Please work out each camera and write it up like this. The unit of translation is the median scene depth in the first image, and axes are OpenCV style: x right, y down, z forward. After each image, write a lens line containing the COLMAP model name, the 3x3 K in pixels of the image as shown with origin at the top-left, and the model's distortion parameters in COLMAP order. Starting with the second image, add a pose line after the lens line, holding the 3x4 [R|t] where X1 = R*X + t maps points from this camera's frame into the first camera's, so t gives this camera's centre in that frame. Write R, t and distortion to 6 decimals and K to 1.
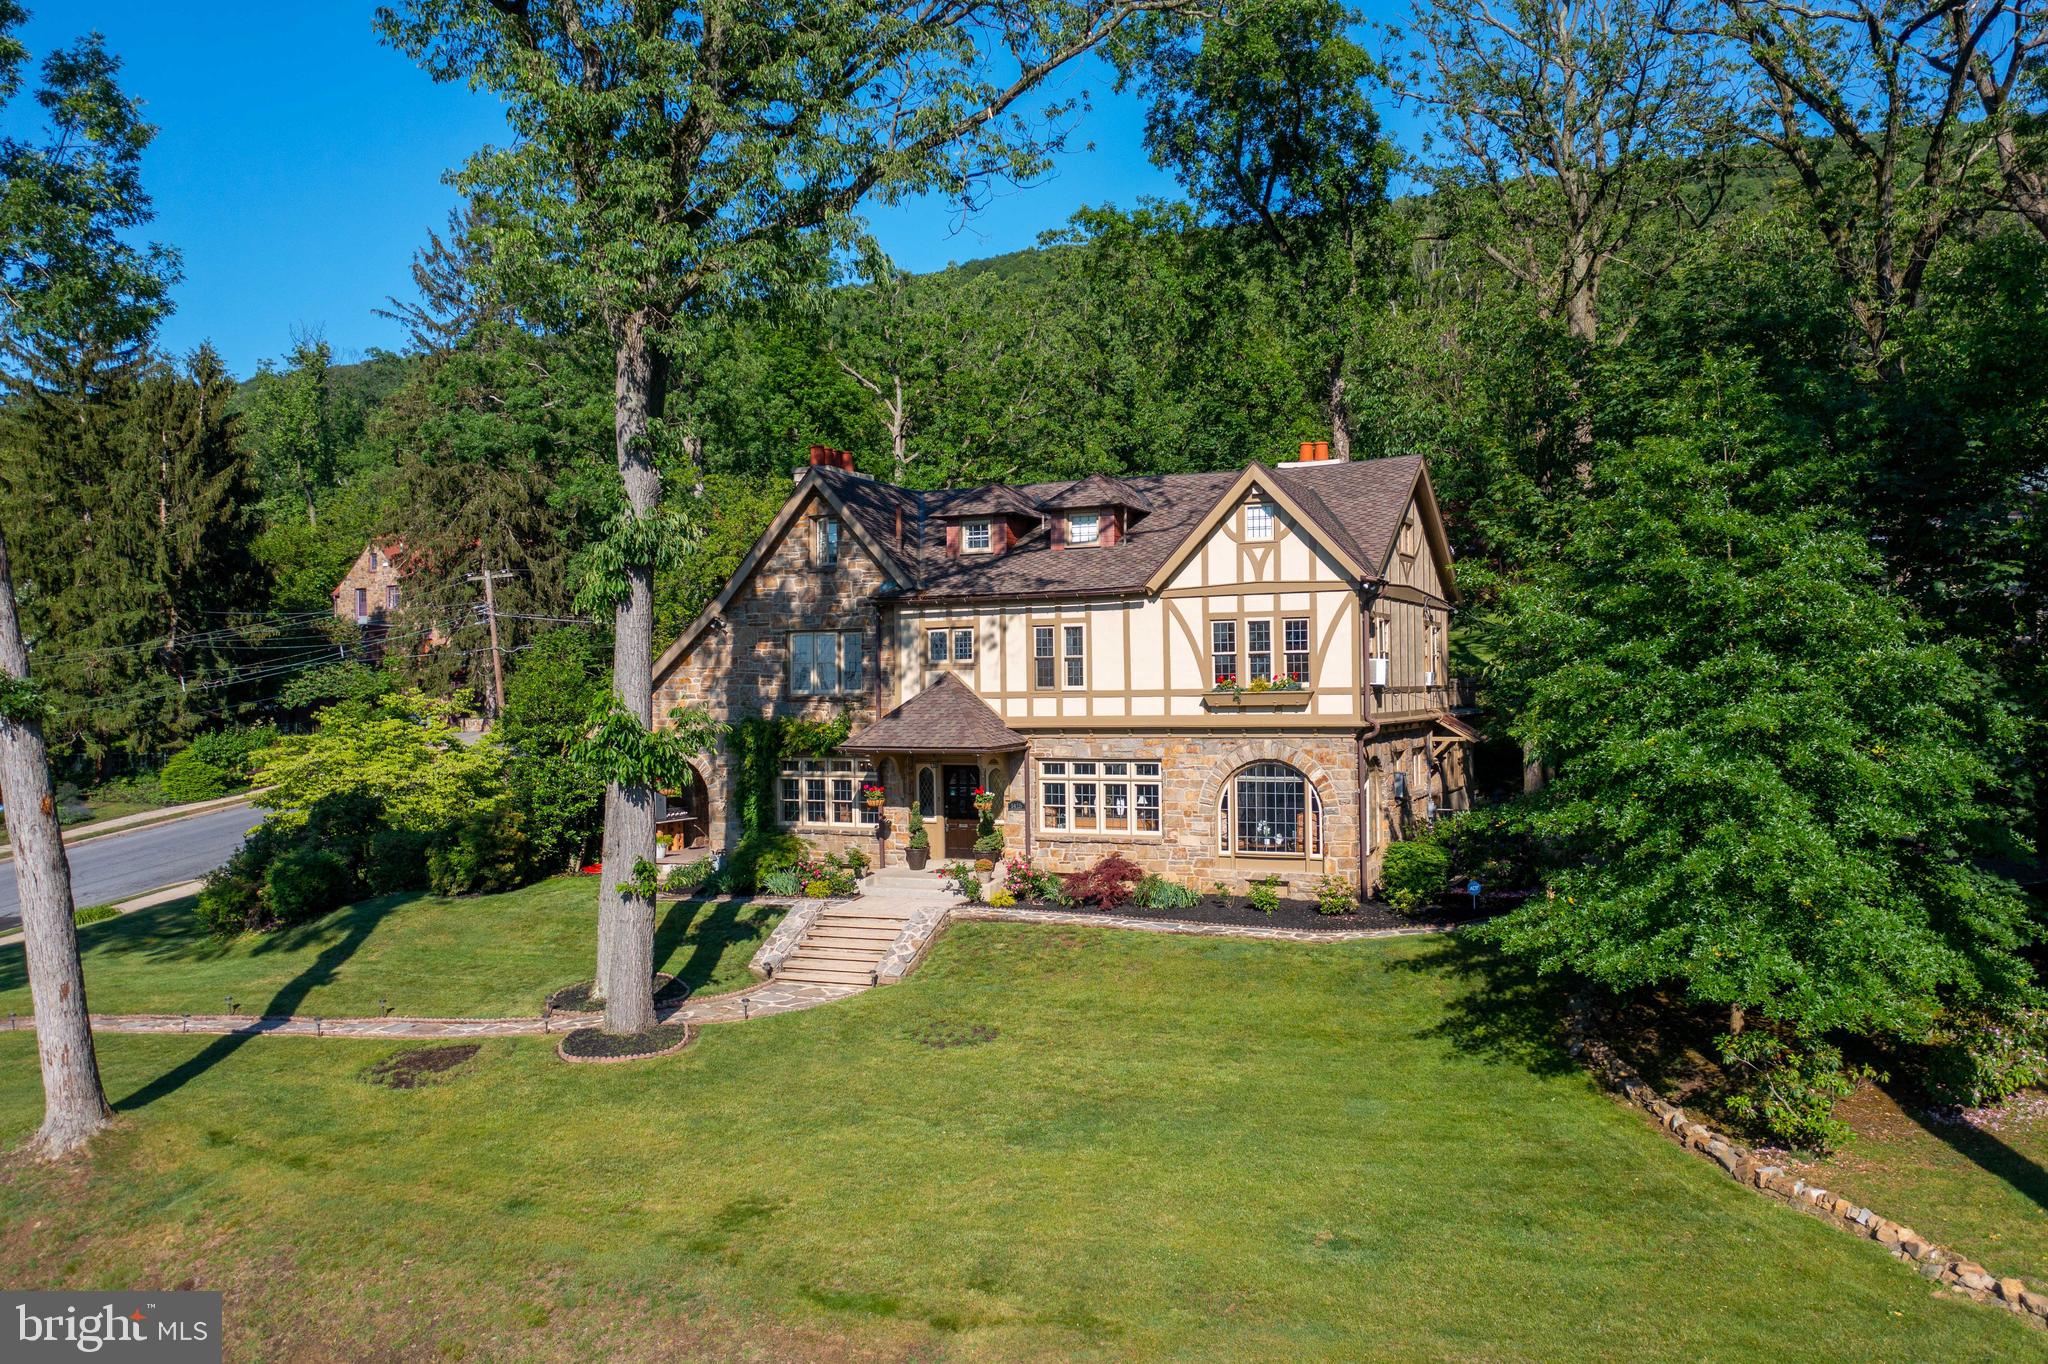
lens RADIAL K [[1634.7, 0, 1024.0], [0, 1634.7, 682.0], [0, 0, 1]] dist [-0.002141, 0.011109]
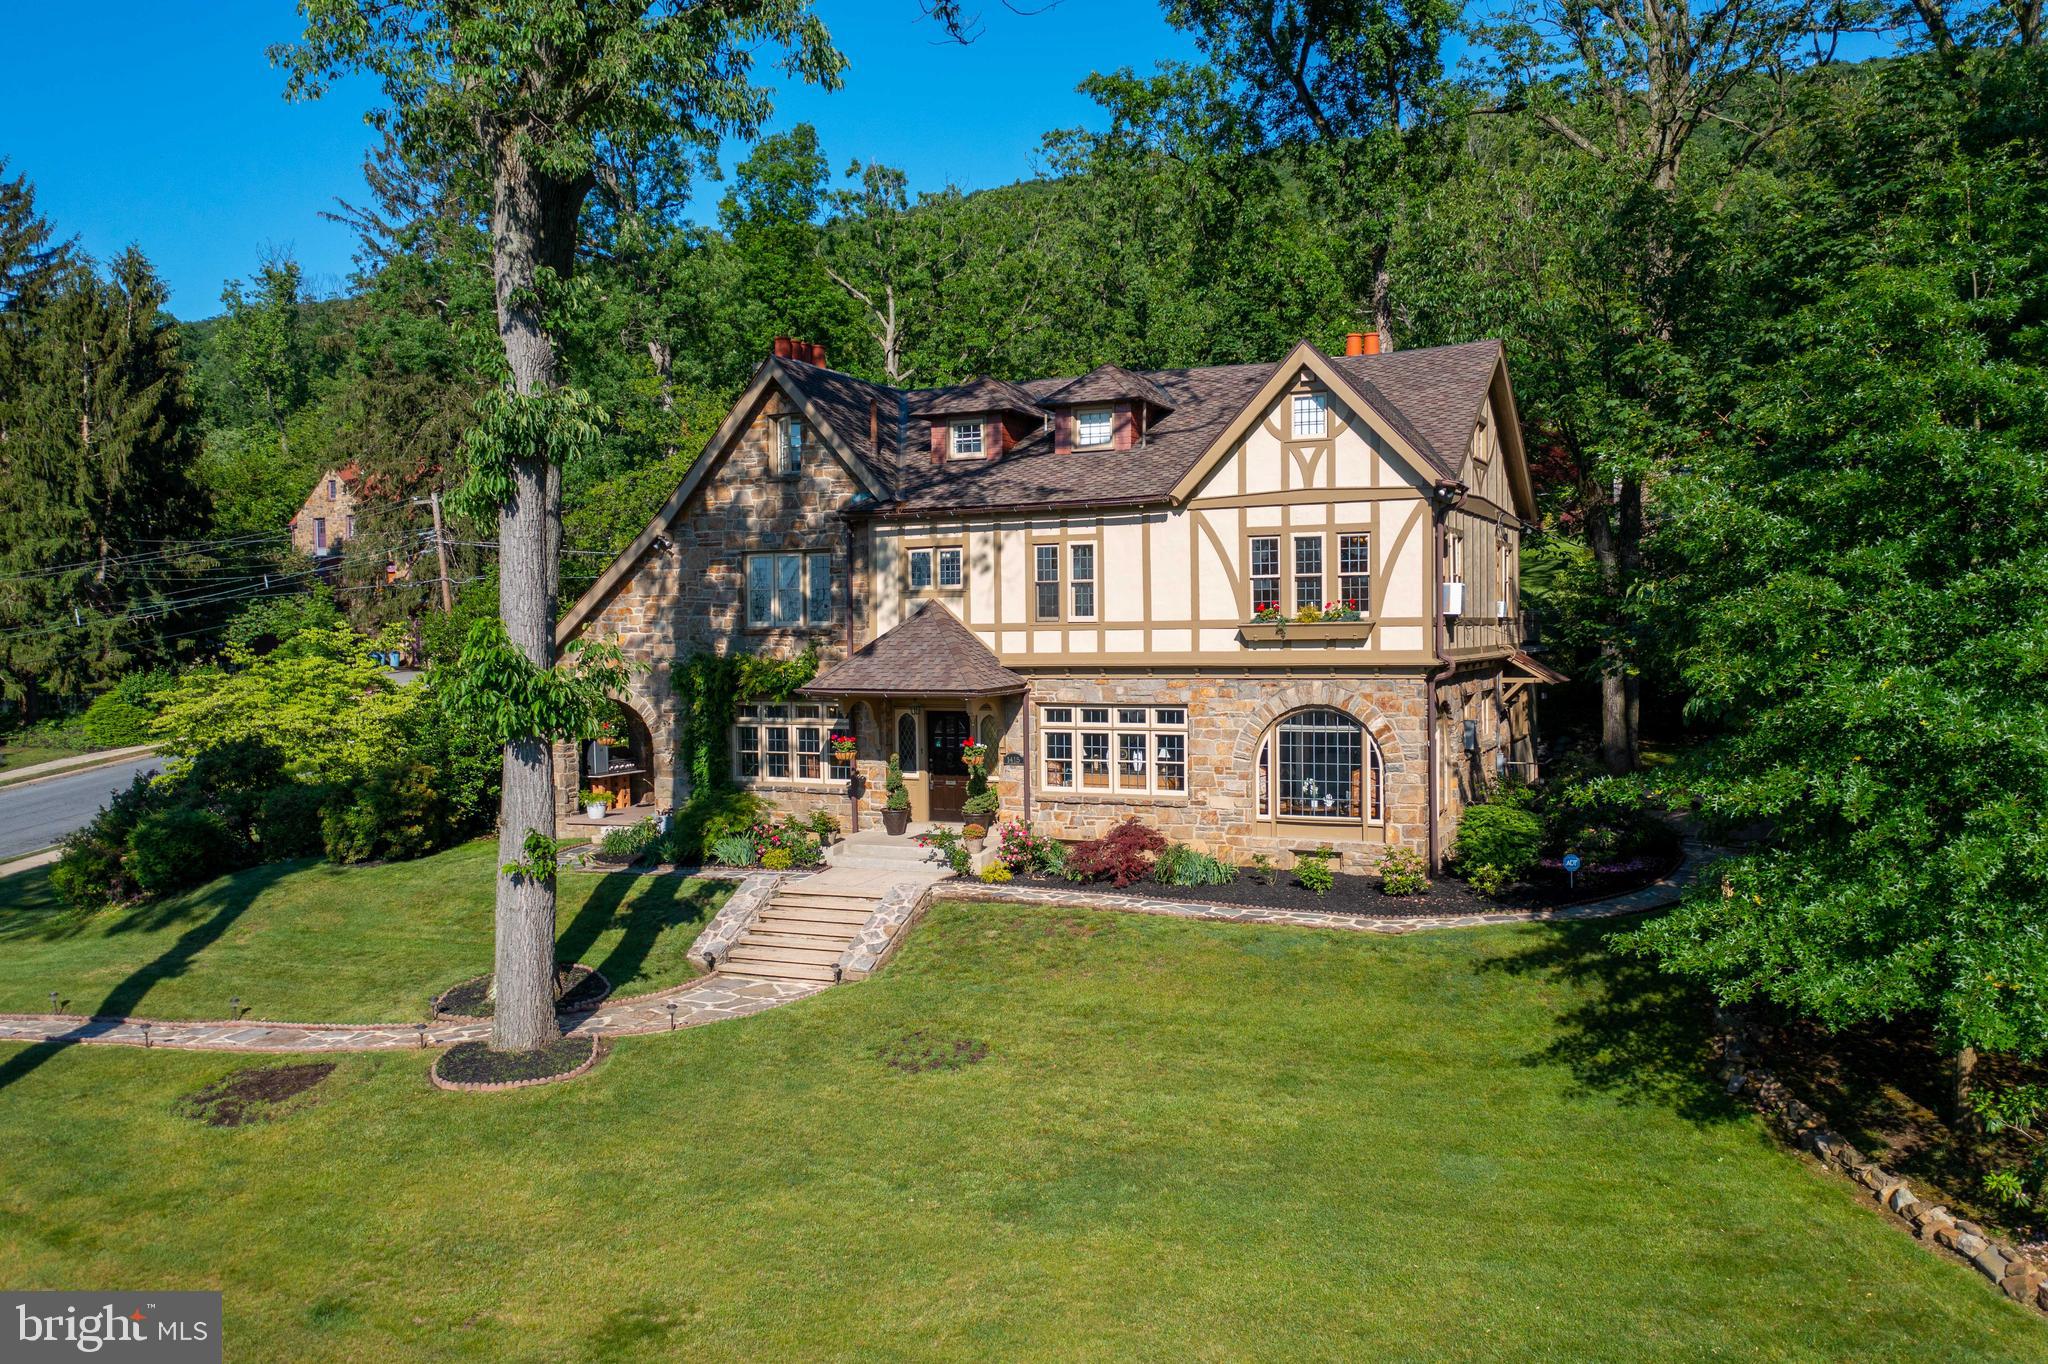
lens RADIAL K [[1634.7, 0, 1024.0], [0, 1634.7, 682.0], [0, 0, 1]] dist [-0.002141, 0.011109]
pose [[0.999994, 0.000929, -0.003328, 0.003630], [-0.000806, 0.999332, 0.036528, 0.005500], [0.003359, -0.036525, 0.999327, 0.168589]]
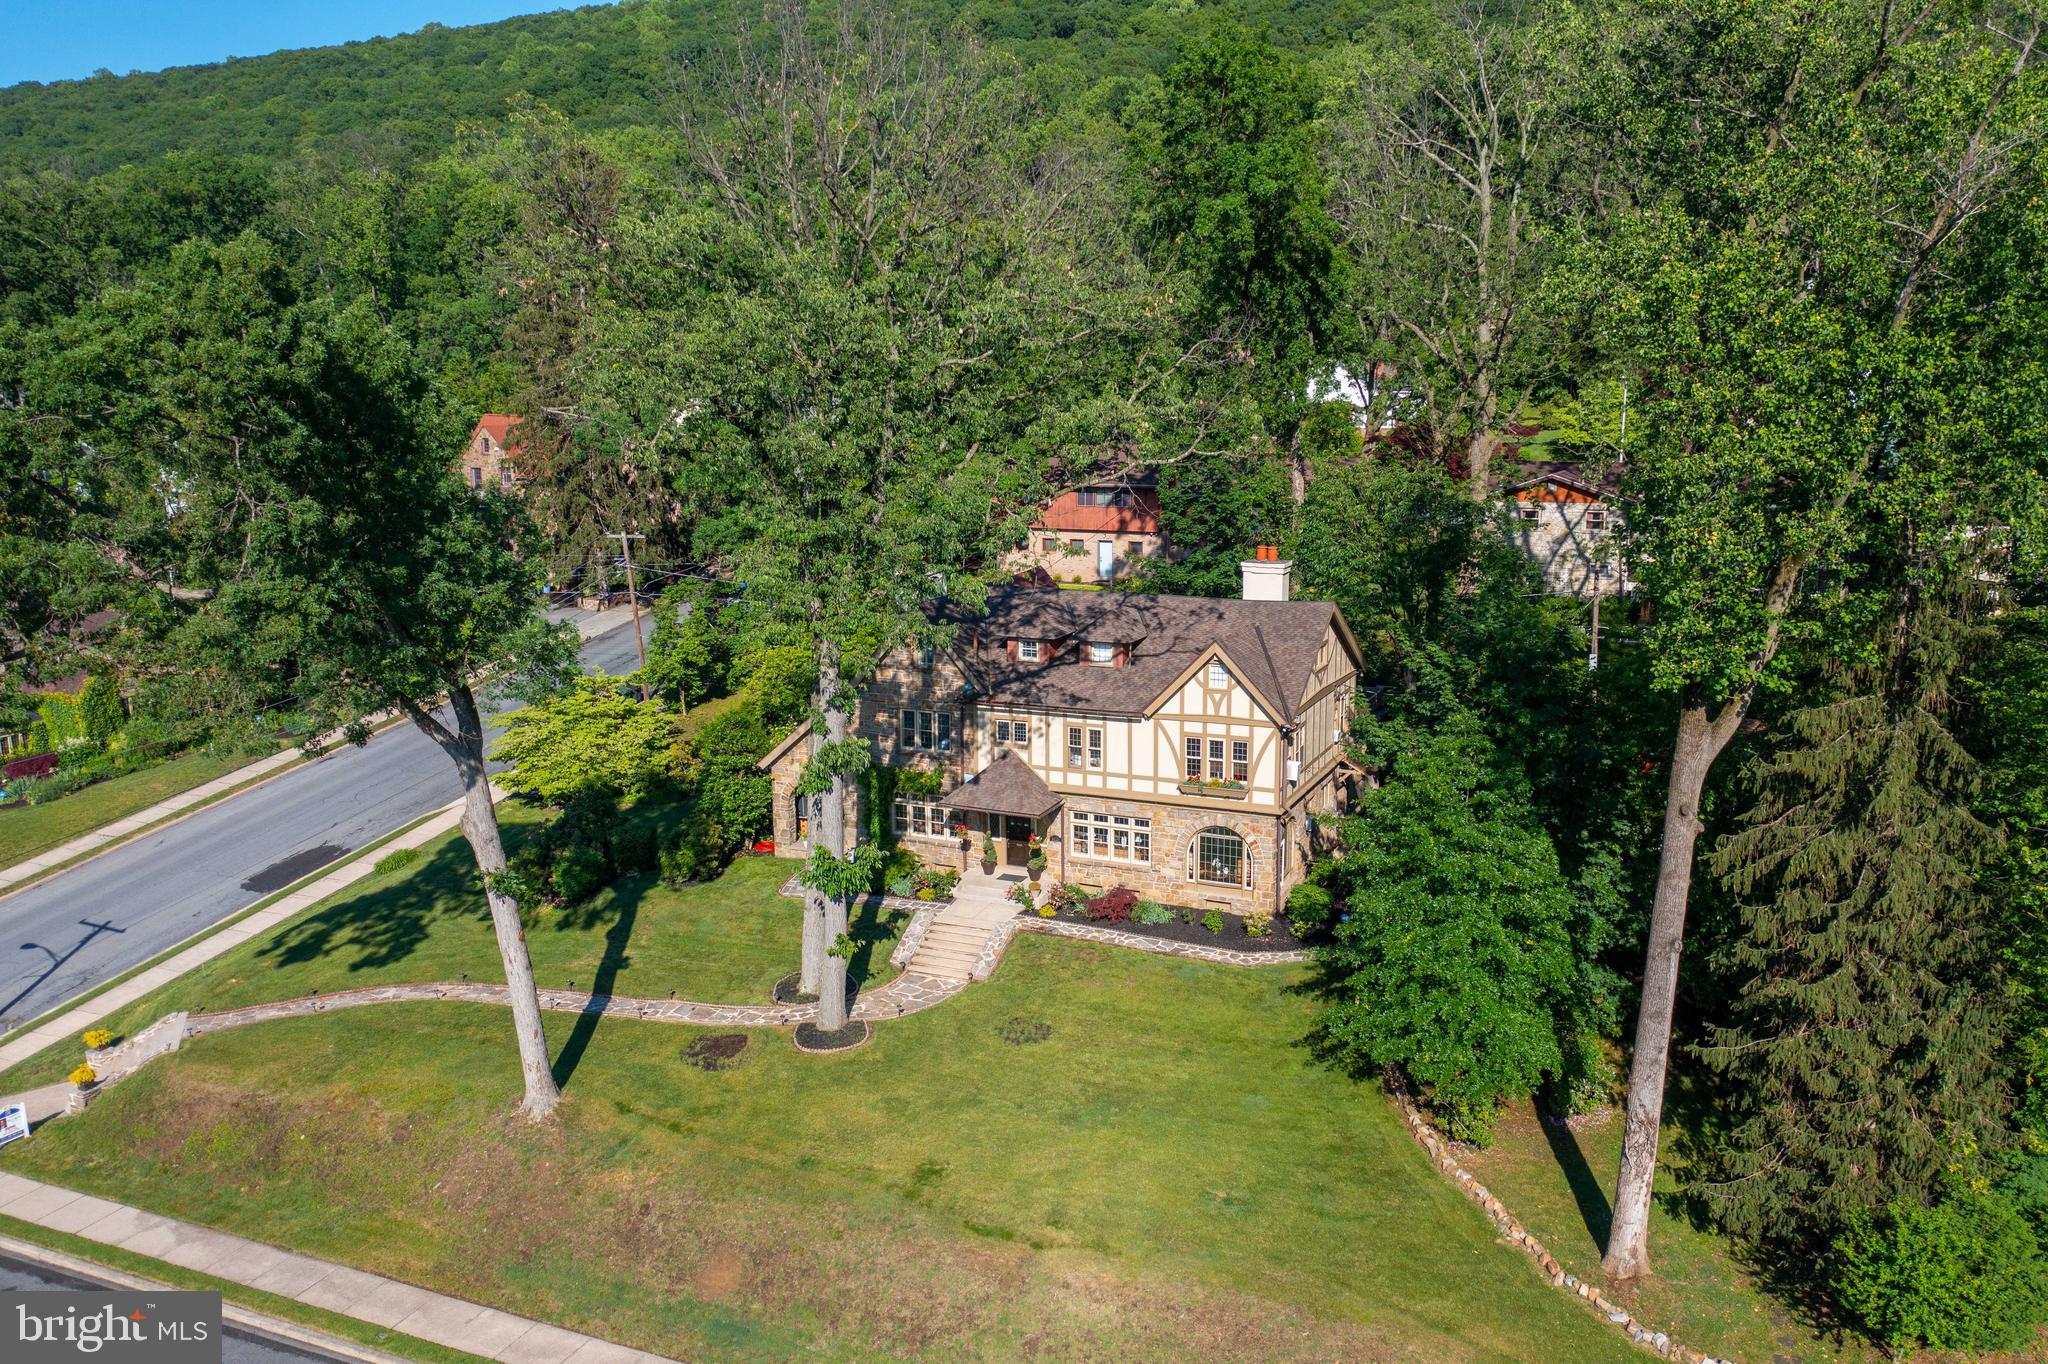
lens RADIAL K [[1634.7, 0, 1024.0], [0, 1634.7, 682.0], [0, 0, 1]] dist [-0.002141, 0.011109]
pose [[0.999990, 0.004282, -0.001272, -0.033504], [-0.003948, 0.980443, 0.196761, -0.376141], [0.002090, -0.196754, 0.980451, -0.473299]]
